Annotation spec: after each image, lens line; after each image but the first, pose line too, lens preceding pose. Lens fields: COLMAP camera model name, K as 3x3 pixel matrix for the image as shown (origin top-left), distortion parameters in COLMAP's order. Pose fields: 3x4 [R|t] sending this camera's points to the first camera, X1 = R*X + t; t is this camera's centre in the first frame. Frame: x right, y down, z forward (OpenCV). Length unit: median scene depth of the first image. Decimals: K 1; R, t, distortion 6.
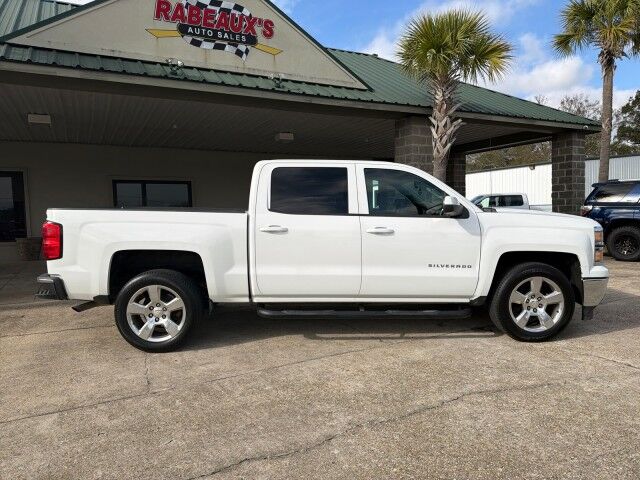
lens RADIAL K [[445.6, 0, 321.8], [0, 445.6, 238.9], [0, 0, 1]] dist [0.048499, -0.071029]
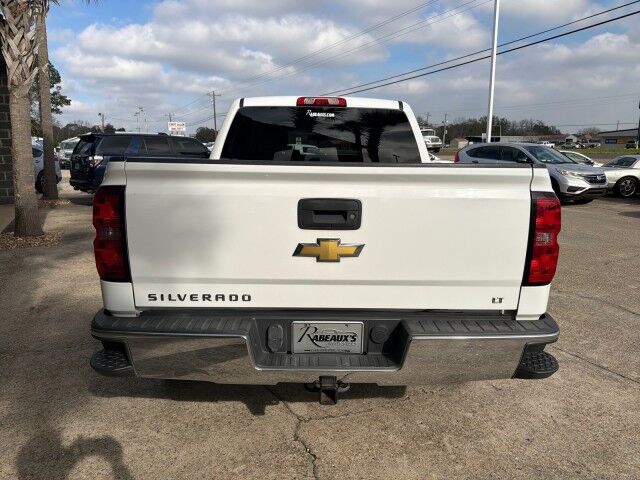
lens RADIAL K [[446.3, 0, 318.2], [0, 446.3, 240.7], [0, 0, 1]] dist [0.047555, -0.064382]
pose [[0.032333, -0.177087, 0.983664, -0.941815], [0.062691, 0.982600, 0.174835, -0.076148], [-0.997509, 0.056014, 0.042872, 1.085747]]
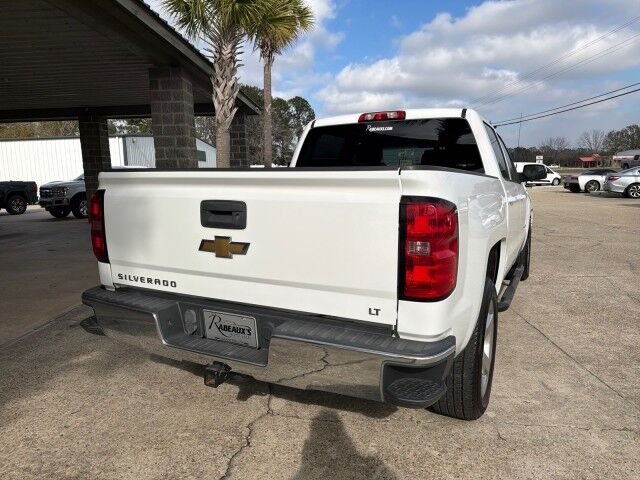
lens RADIAL K [[445.6, 0, 321.8], [0, 445.6, 238.9], [0, 0, 1]] dist [0.048499, -0.071029]
pose [[0.503768, -0.111111, 0.856663, -0.884220], [0.067020, 0.993731, 0.089477, -0.040847], [-0.861235, 0.012338, 0.508057, 0.801188]]
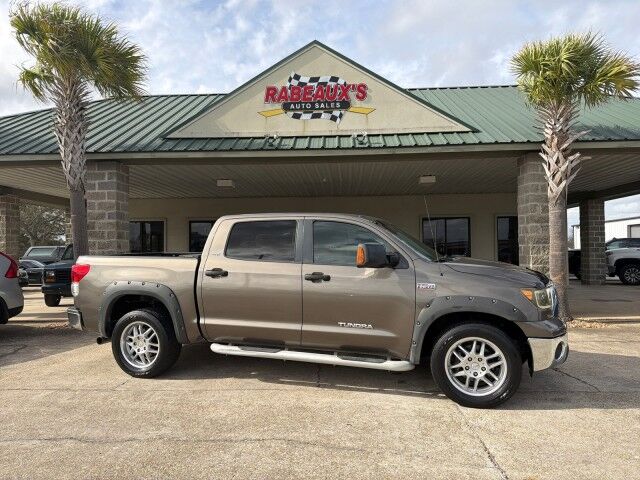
lens RADIAL K [[444.6, 0, 321.2], [0, 444.6, 248.0], [0, 0, 1]] dist [0.044191, -0.062920]
pose [[0.858273, 0.008743, -0.513118, 0.668991], [-0.040232, 0.997924, -0.050292, -0.047458], [0.511613, 0.063809, 0.856843, 0.061118]]
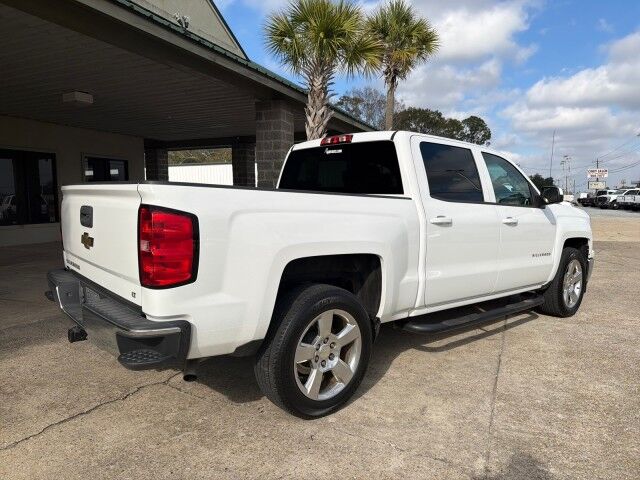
lens RADIAL K [[446.3, 0, 318.2], [0, 446.3, 240.7], [0, 0, 1]] dist [0.047555, -0.064382]
pose [[0.791027, -0.036597, 0.610686, -0.692763], [0.024854, 0.999307, 0.027693, -0.011484], [-0.611276, -0.006728, 0.791389, 0.460182]]
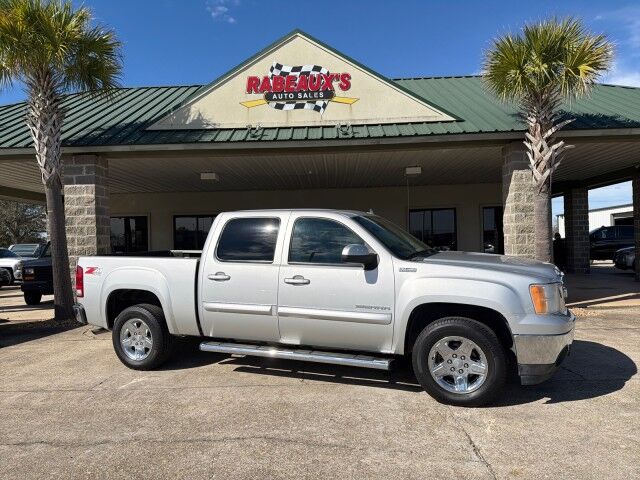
lens RADIAL K [[443.2, 0, 322.2], [0, 443.2, 248.5], [0, 0, 1]] dist [0.045010, -0.061649]
pose [[0.871794, 0.003433, -0.489860, 0.668728], [-0.023460, 0.999121, -0.034750, -0.046151], [0.489310, 0.041786, 0.871108, 0.093879]]
